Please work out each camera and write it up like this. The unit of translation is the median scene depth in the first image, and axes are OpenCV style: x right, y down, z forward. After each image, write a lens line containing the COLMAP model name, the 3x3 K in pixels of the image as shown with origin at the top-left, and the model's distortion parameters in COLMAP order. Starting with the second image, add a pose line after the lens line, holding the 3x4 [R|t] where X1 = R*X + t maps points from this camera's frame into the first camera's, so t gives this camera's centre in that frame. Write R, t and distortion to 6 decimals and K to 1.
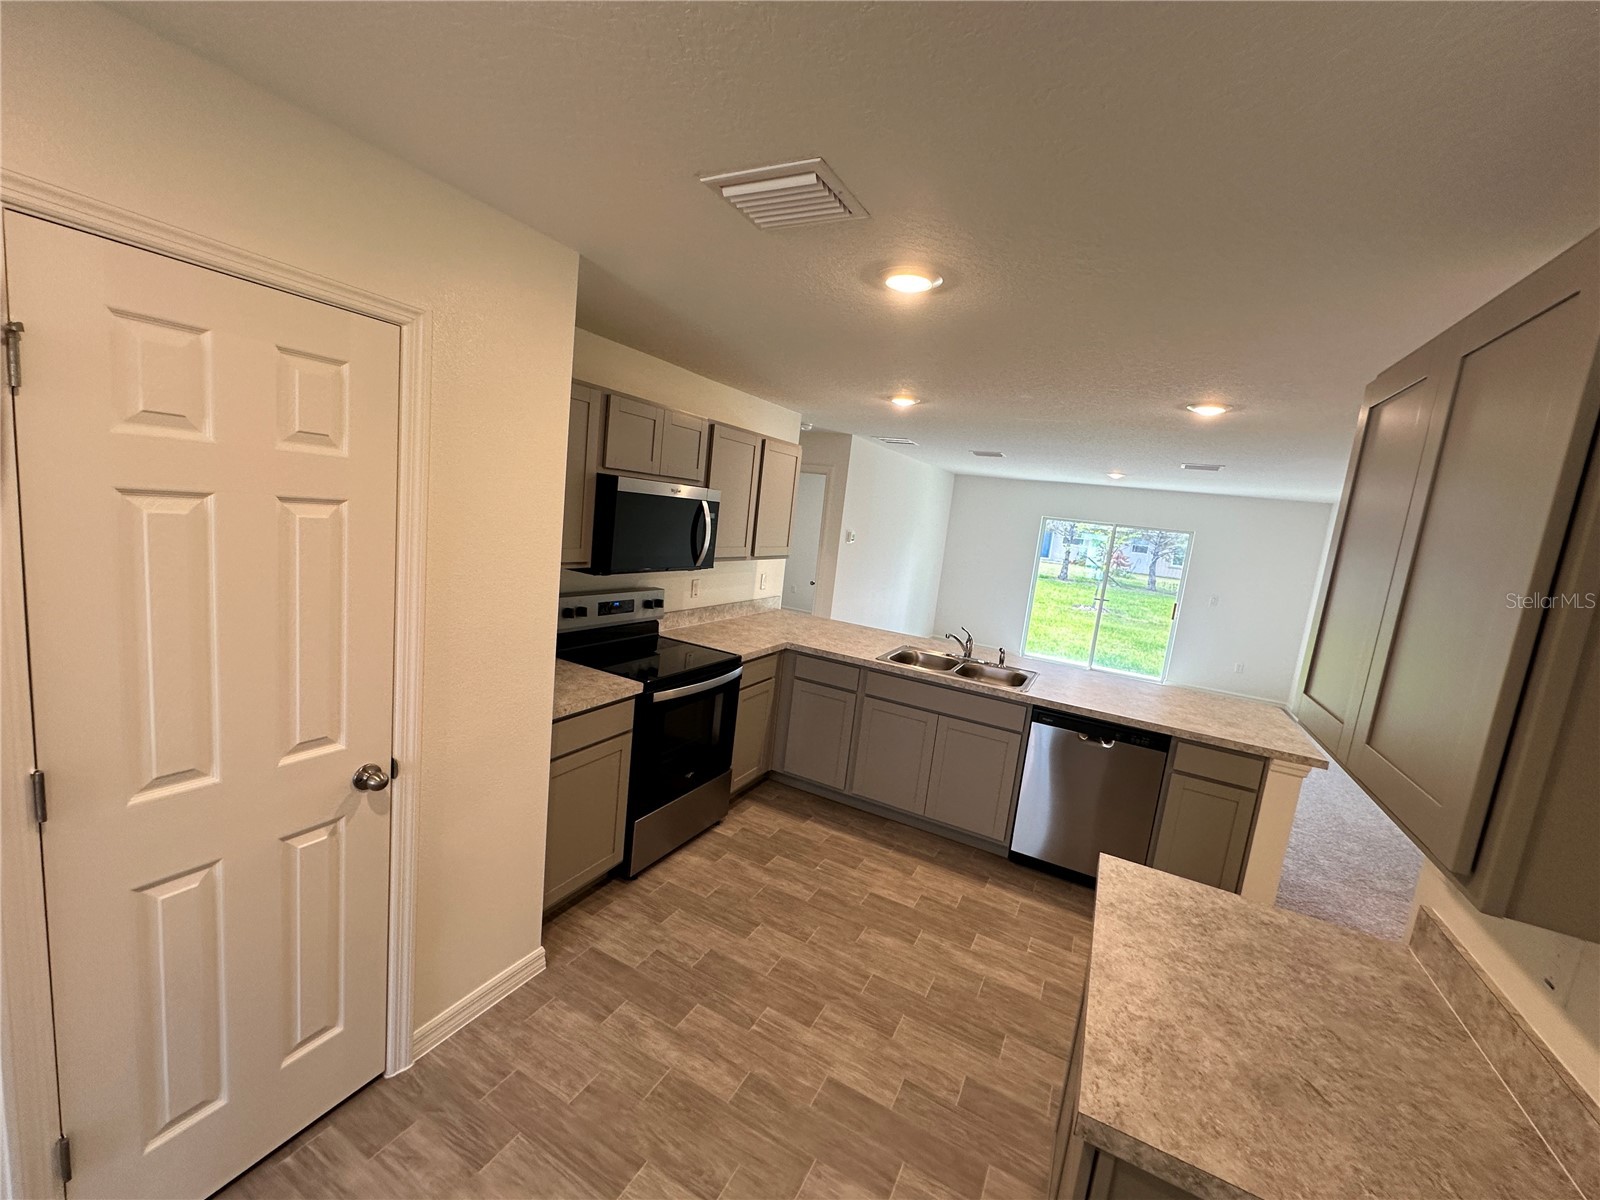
lens RADIAL K [[639.9, 0, 803.4], [0, 639.9, 599.7], [0, 0, 1]] dist [-0.001268, -0.000257]
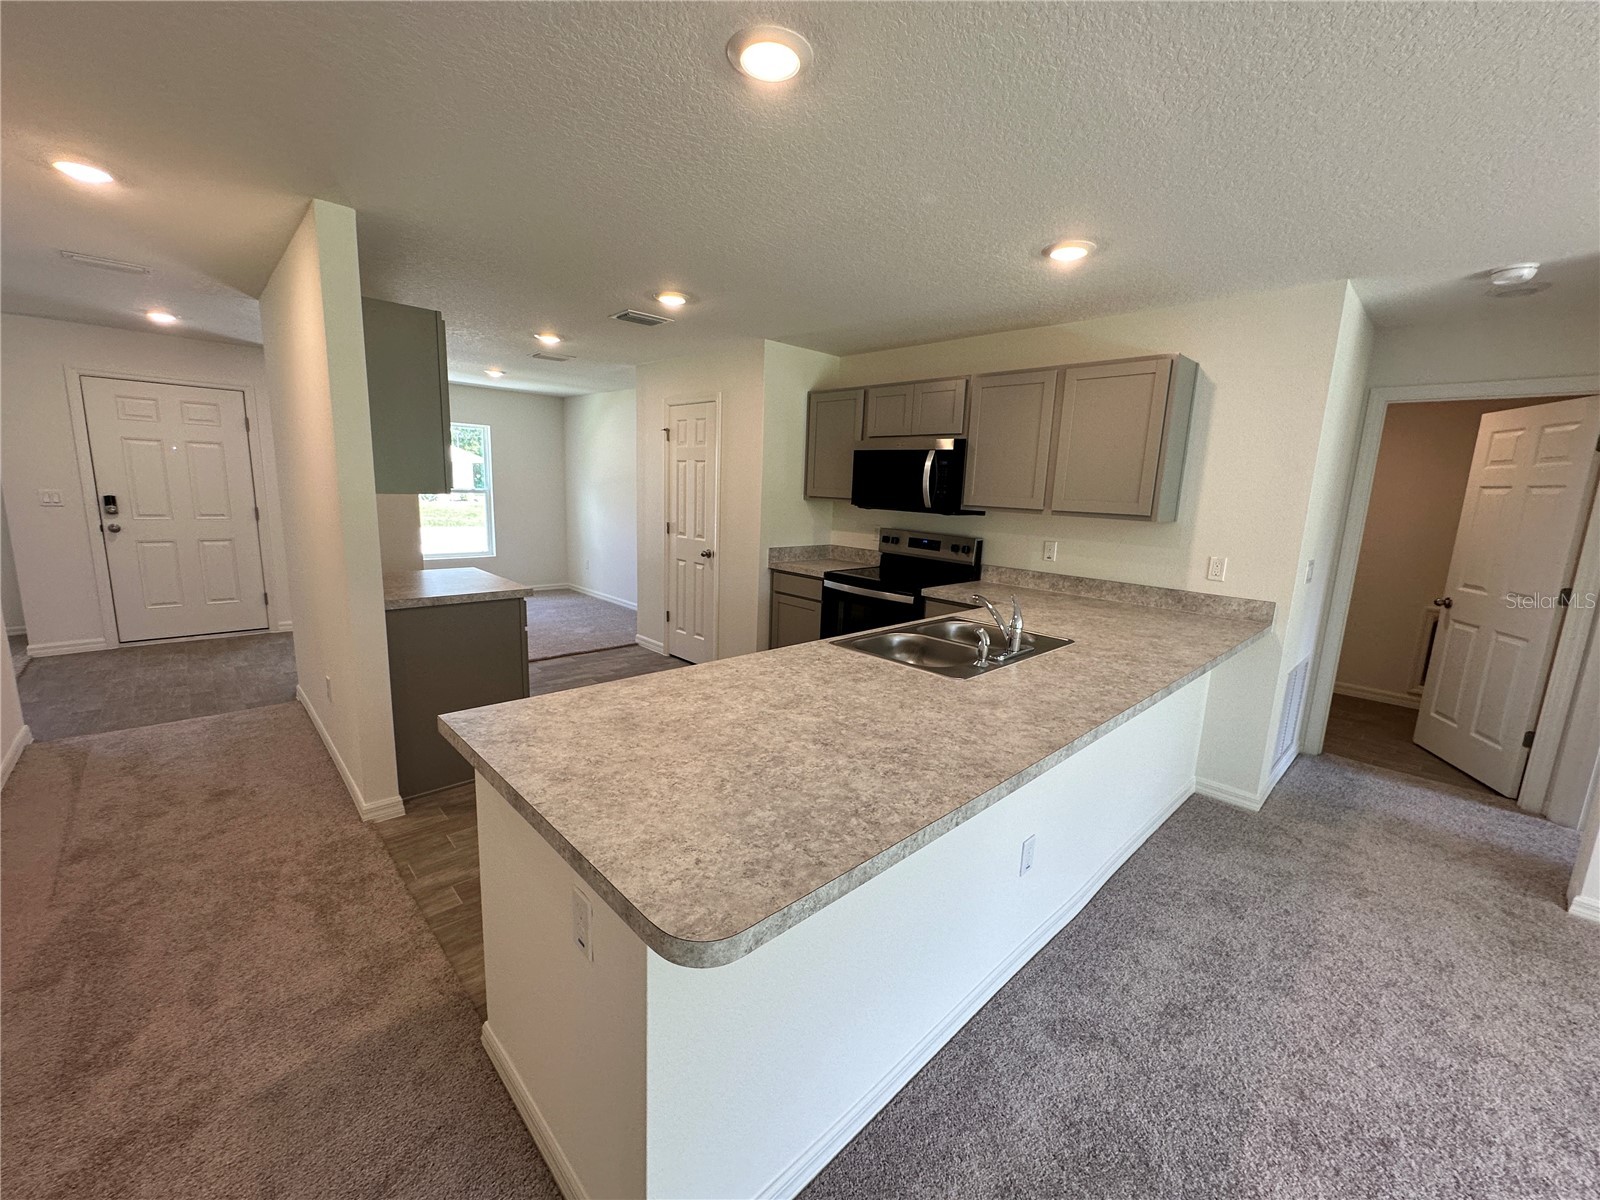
lens RADIAL K [[639.9, 0, 803.4], [0, 639.9, 599.7], [0, 0, 1]] dist [-0.001268, -0.000257]
pose [[-0.318930, 0.049997, -0.946459, 1.061211], [-0.211457, 0.969683, 0.122479, 0.015364], [0.923888, 0.239198, -0.298689, 1.241545]]
